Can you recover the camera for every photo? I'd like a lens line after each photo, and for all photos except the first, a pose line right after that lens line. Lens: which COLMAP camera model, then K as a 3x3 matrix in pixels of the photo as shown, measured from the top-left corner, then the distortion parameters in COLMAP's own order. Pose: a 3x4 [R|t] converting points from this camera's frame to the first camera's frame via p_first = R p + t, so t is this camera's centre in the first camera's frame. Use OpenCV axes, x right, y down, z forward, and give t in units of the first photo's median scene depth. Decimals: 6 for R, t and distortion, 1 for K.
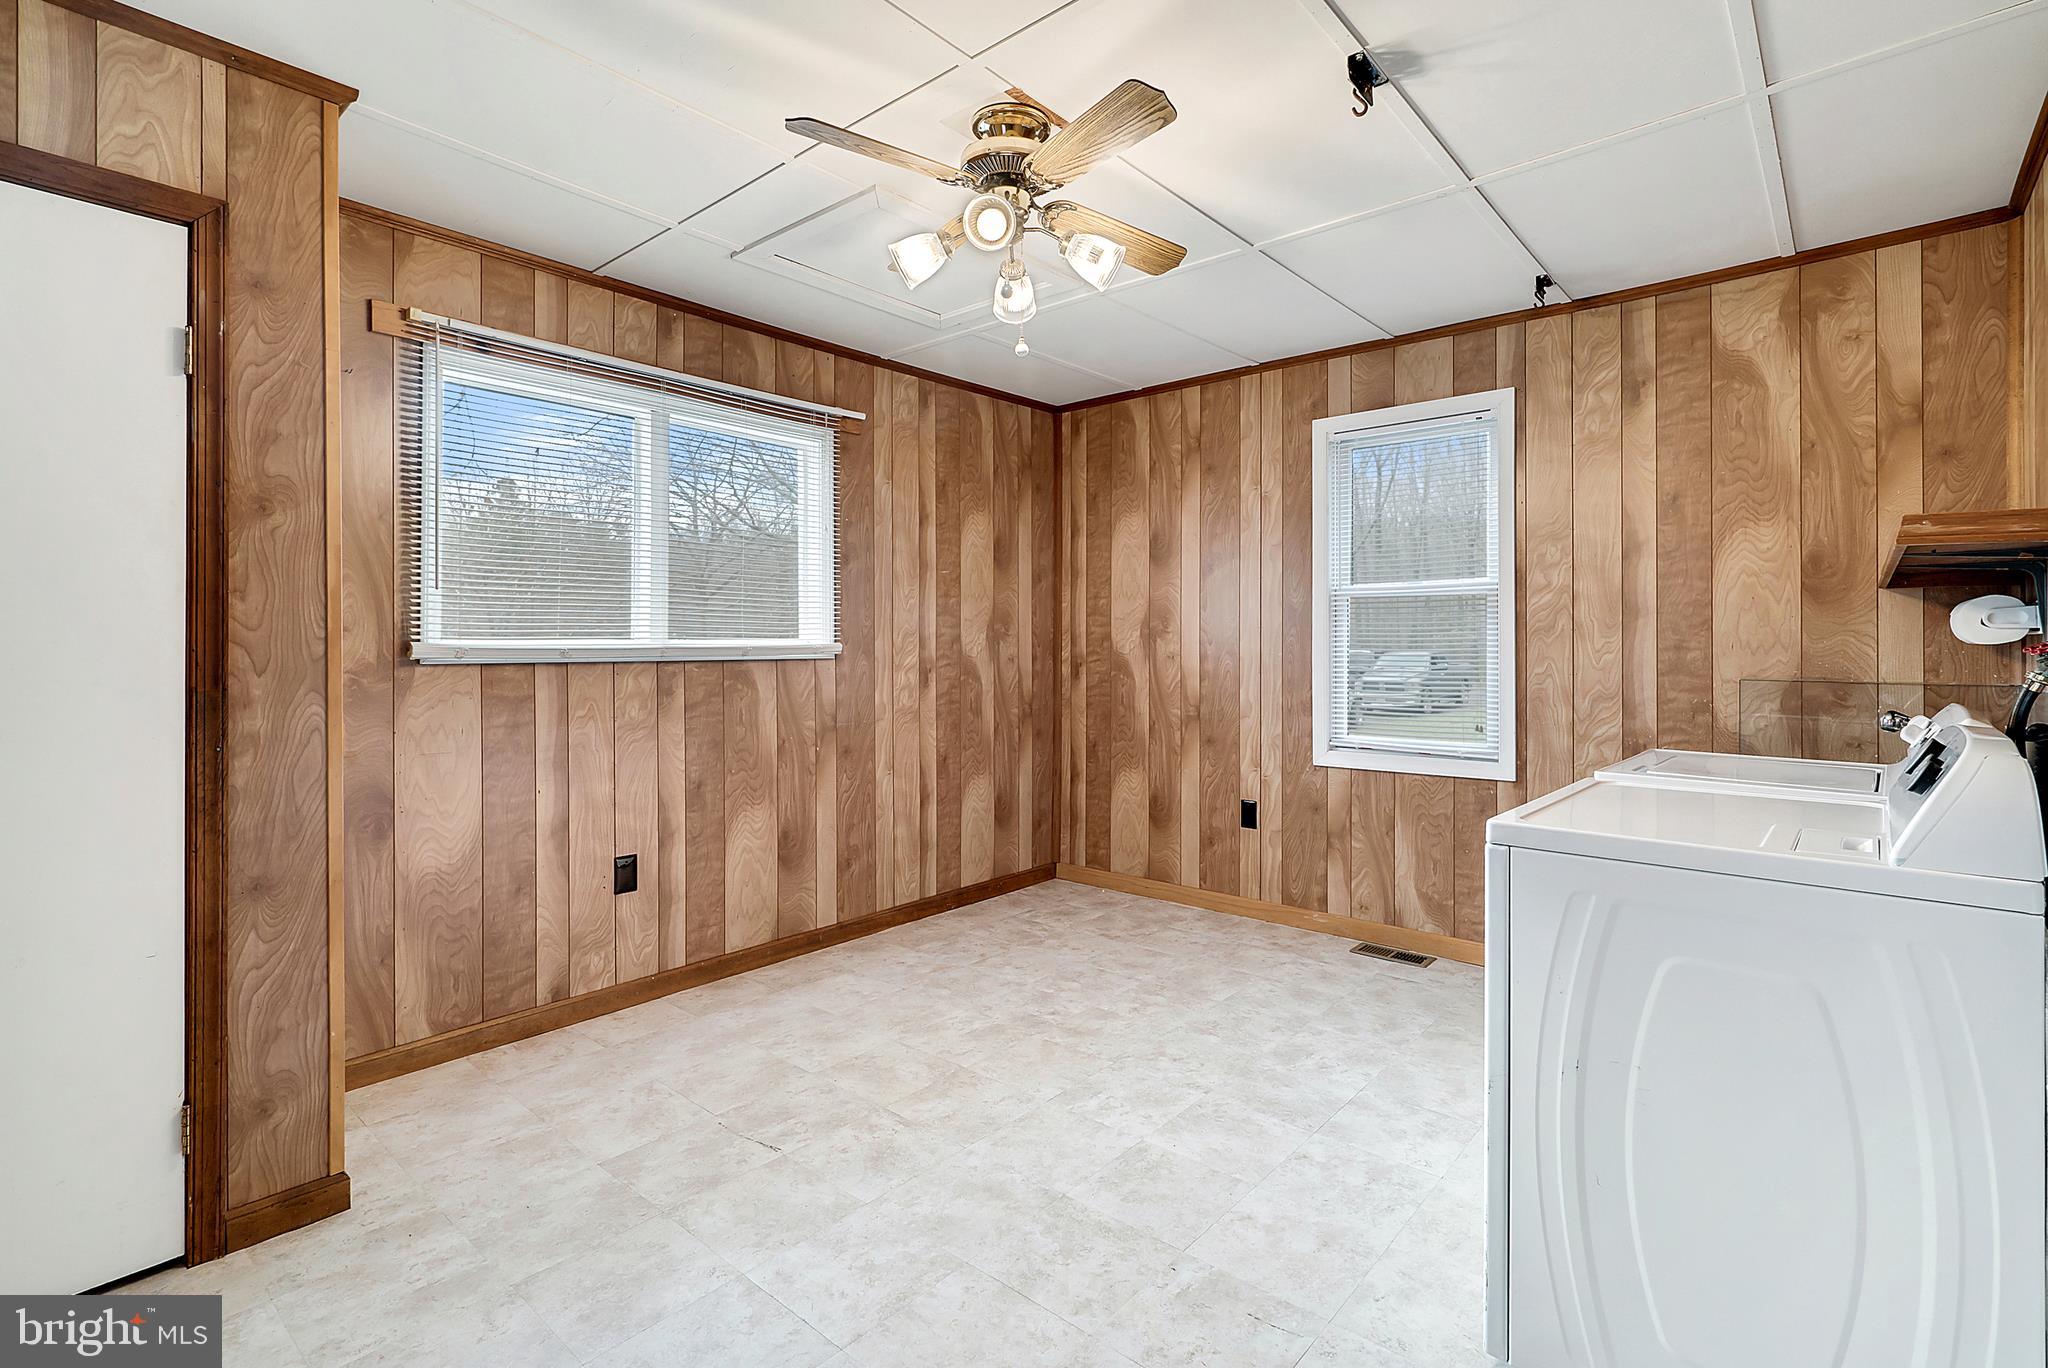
lens RADIAL K [[952.4, 0, 1021.8], [0, 952.4, 650.7], [0, 0, 1]] dist [-0.002680, -0.000383]
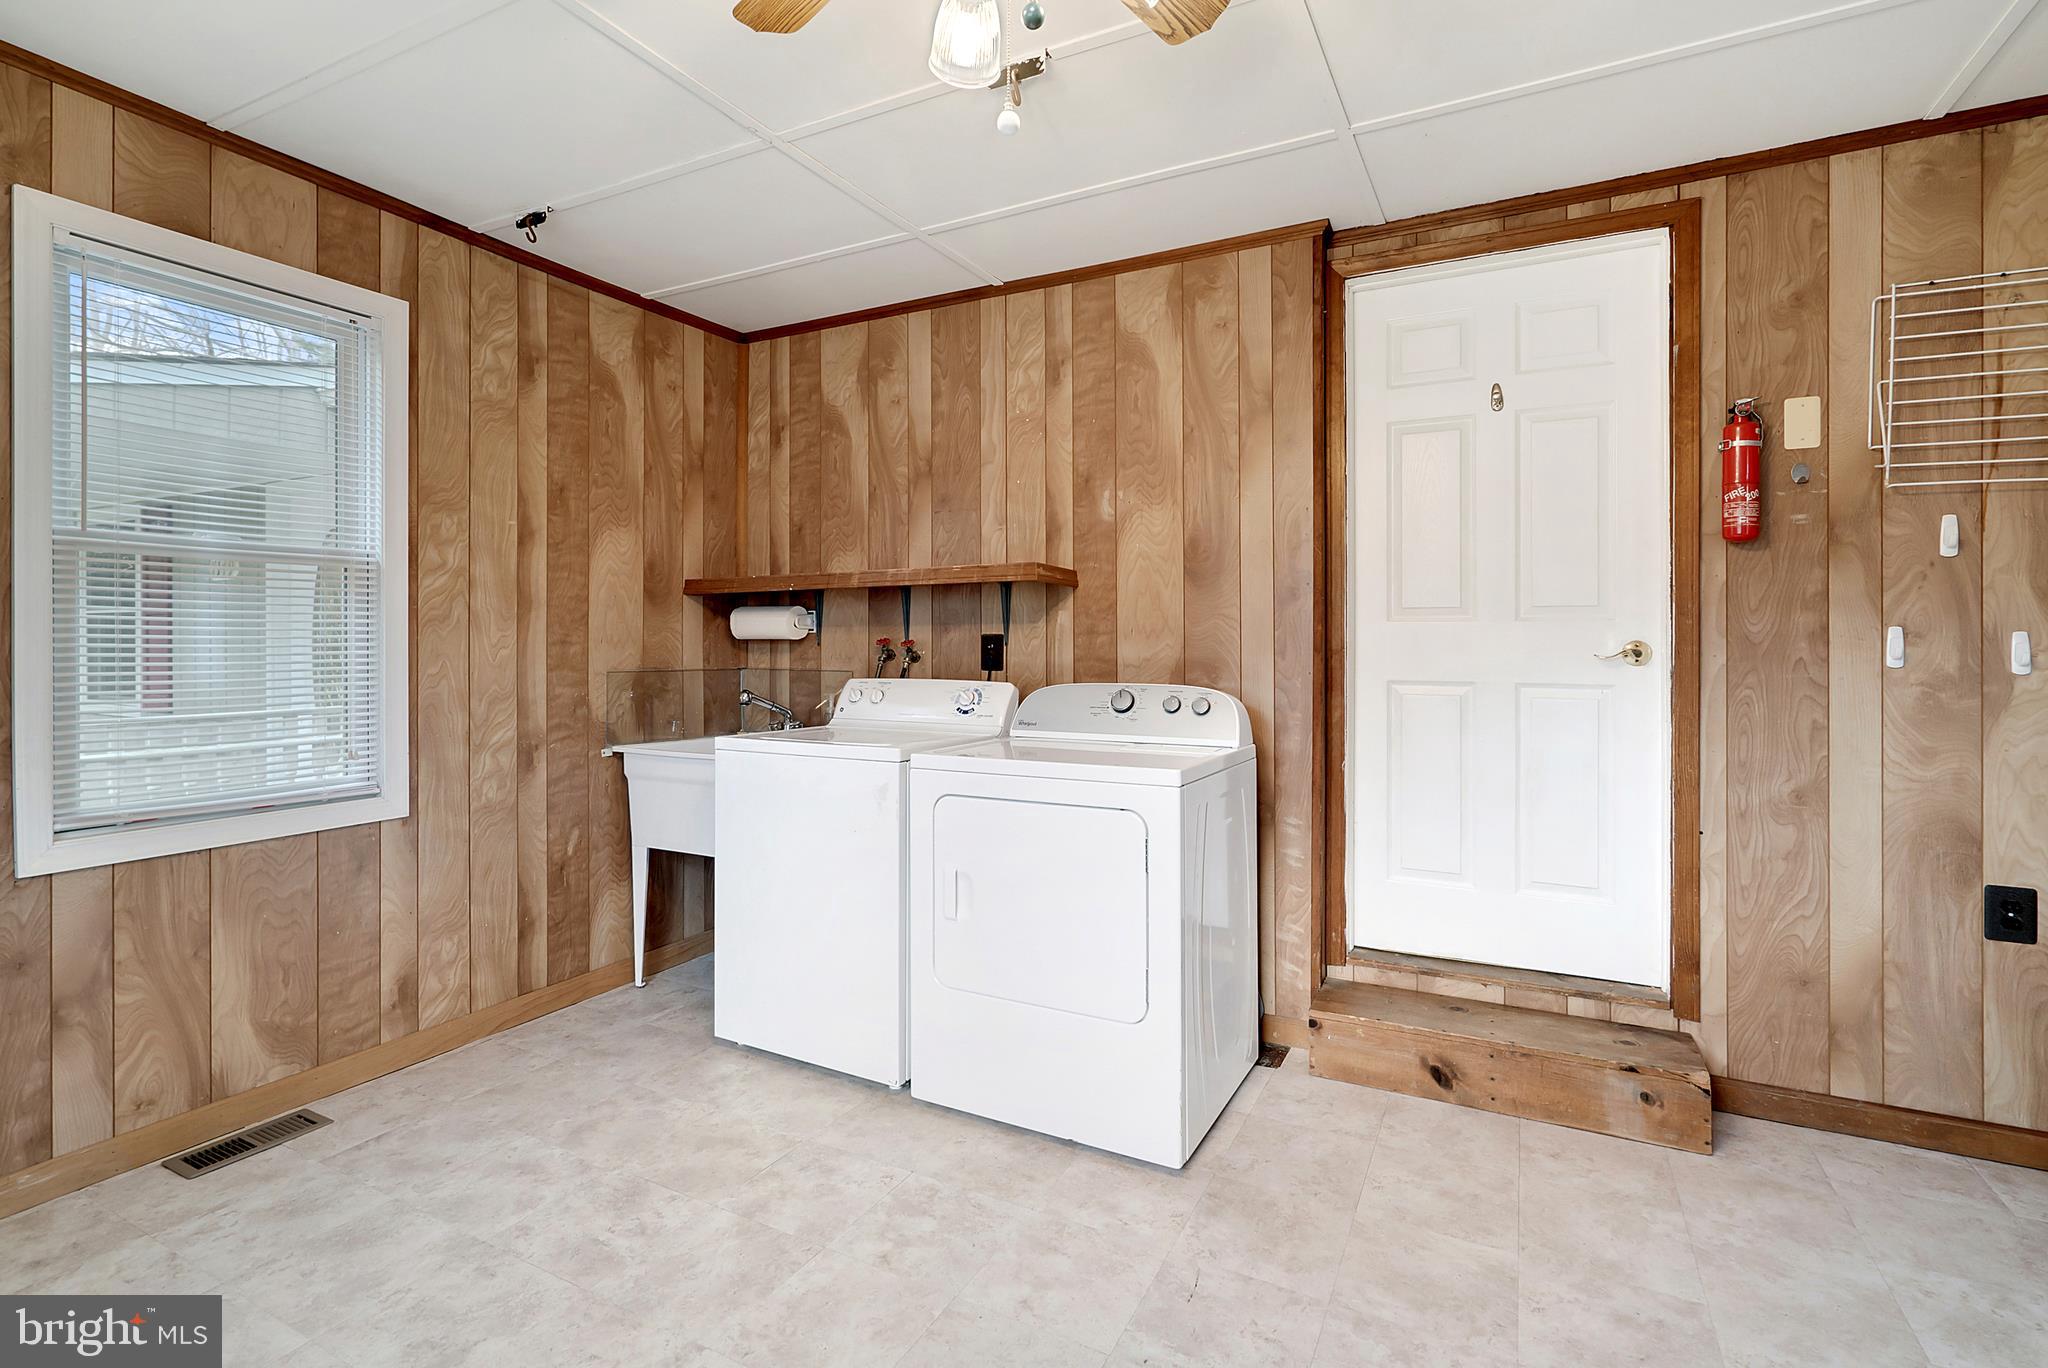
lens RADIAL K [[952.4, 0, 1021.8], [0, 952.4, 650.7], [0, 0, 1]] dist [-0.002680, -0.000383]
pose [[-0.235842, -0.005335, 0.971777, -0.376402], [0.008684, 0.999933, 0.007598, 0.002303], [-0.971753, 0.010231, -0.235780, 0.767638]]
